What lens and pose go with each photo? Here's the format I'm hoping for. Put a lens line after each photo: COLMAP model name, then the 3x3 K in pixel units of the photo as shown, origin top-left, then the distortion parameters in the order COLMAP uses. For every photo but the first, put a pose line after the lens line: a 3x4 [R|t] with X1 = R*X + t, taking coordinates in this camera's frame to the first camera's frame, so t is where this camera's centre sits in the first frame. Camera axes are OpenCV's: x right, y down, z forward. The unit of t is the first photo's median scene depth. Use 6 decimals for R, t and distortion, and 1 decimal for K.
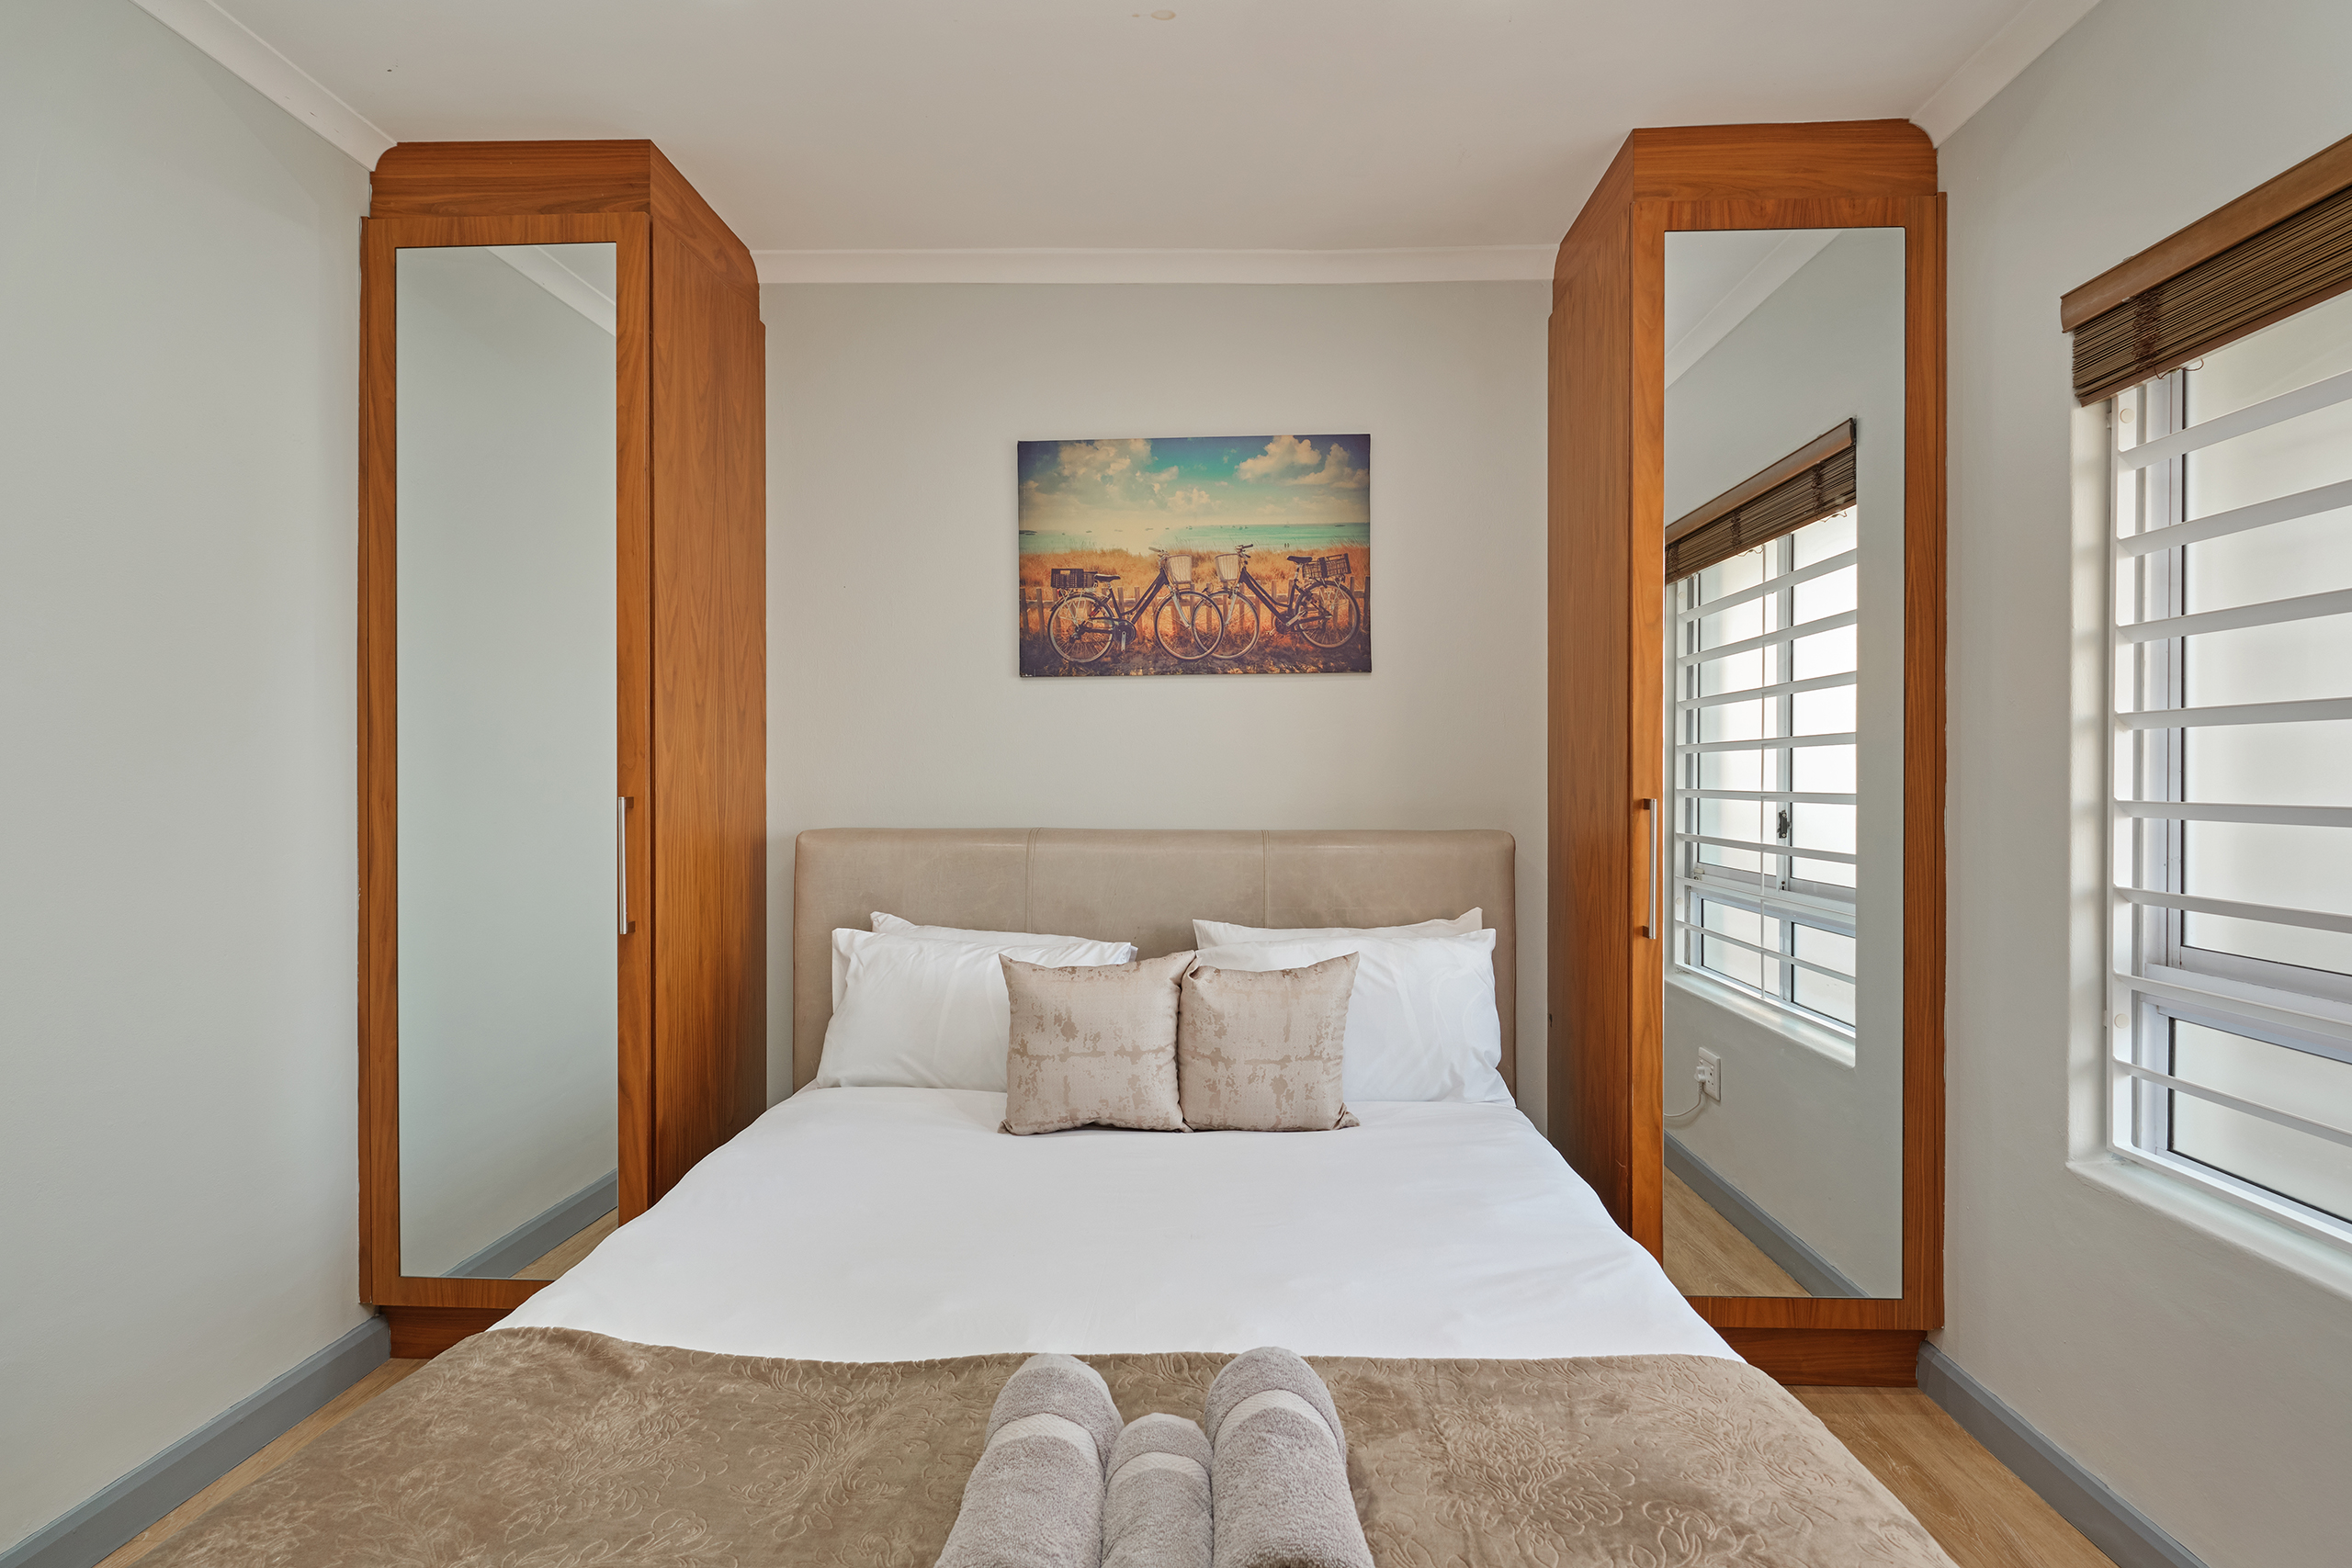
lens RADIAL K [[1112.5, 0, 1176.0], [0, 1112.5, 784.0], [0, 0, 1]] dist [0.000587, 0.000301]
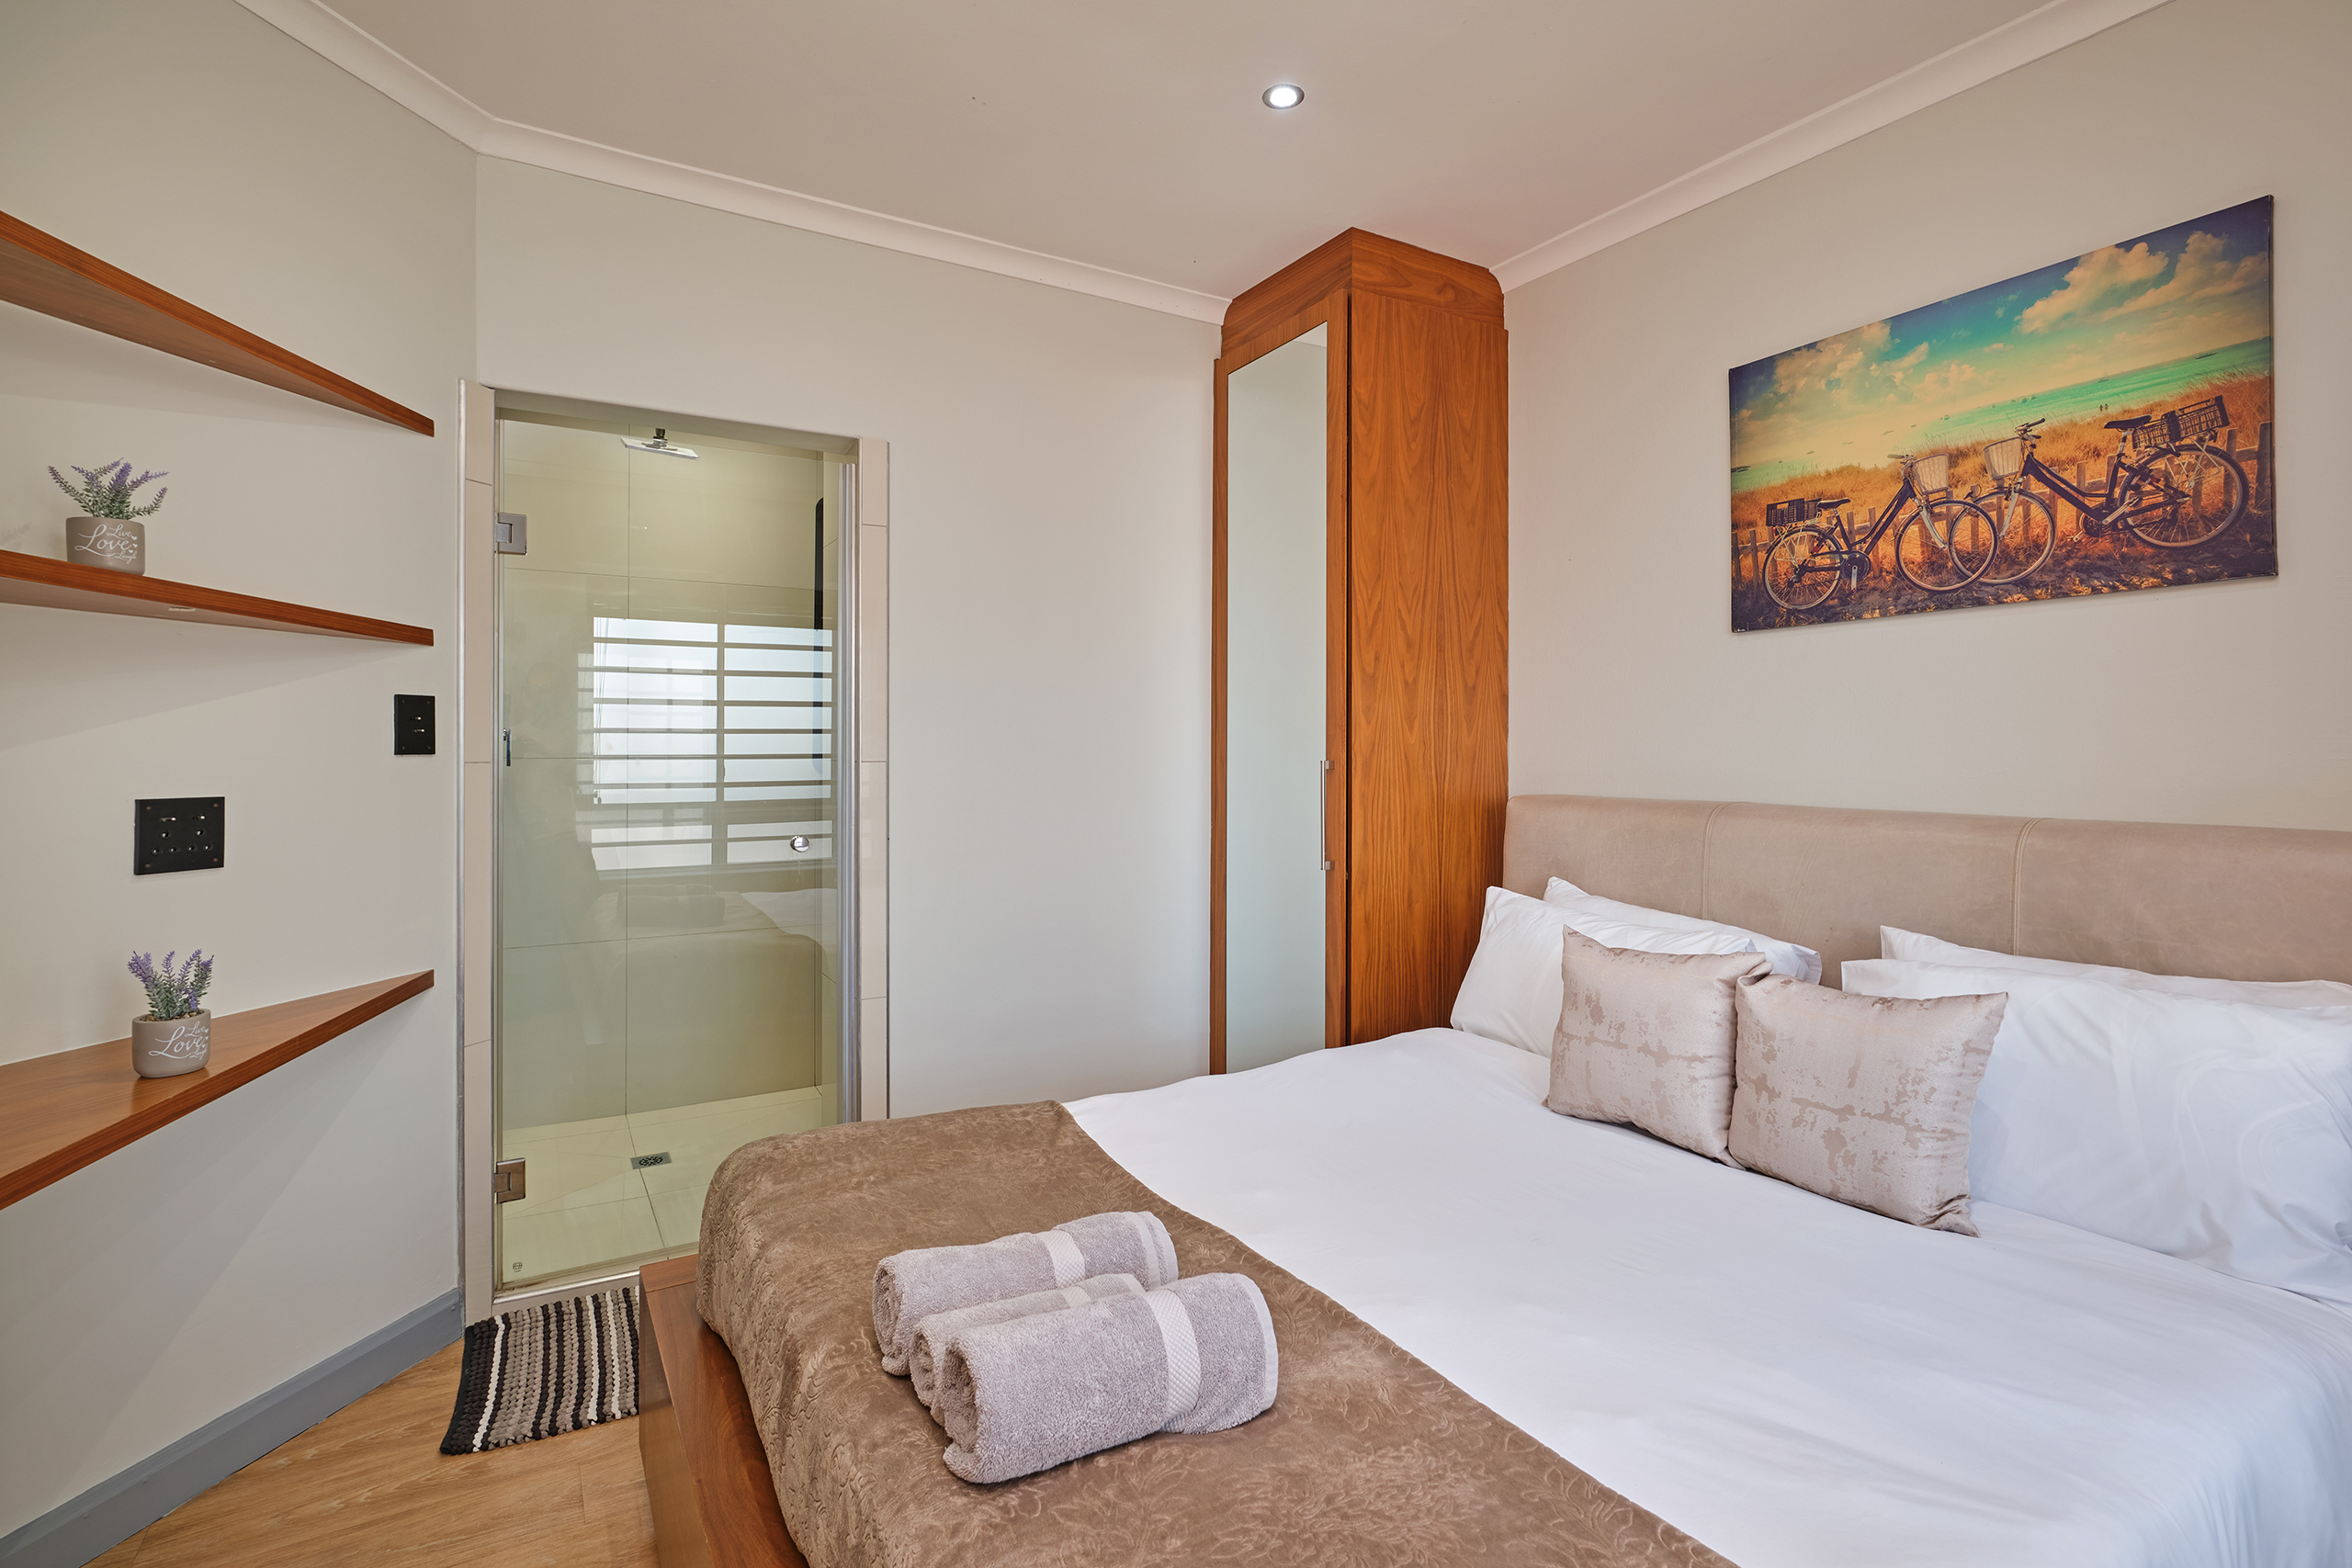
lens RADIAL K [[1105.5, 0, 1174.6], [0, 1105.5, 749.3], [0, 0, 1]] dist [0.000647, 0.000580]
pose [[0.539020, 0.000097, -0.842293, 0.366160], [-0.008490, 0.999950, -0.005318, 0.005591], [0.842250, 0.010018, 0.538994, 0.148333]]
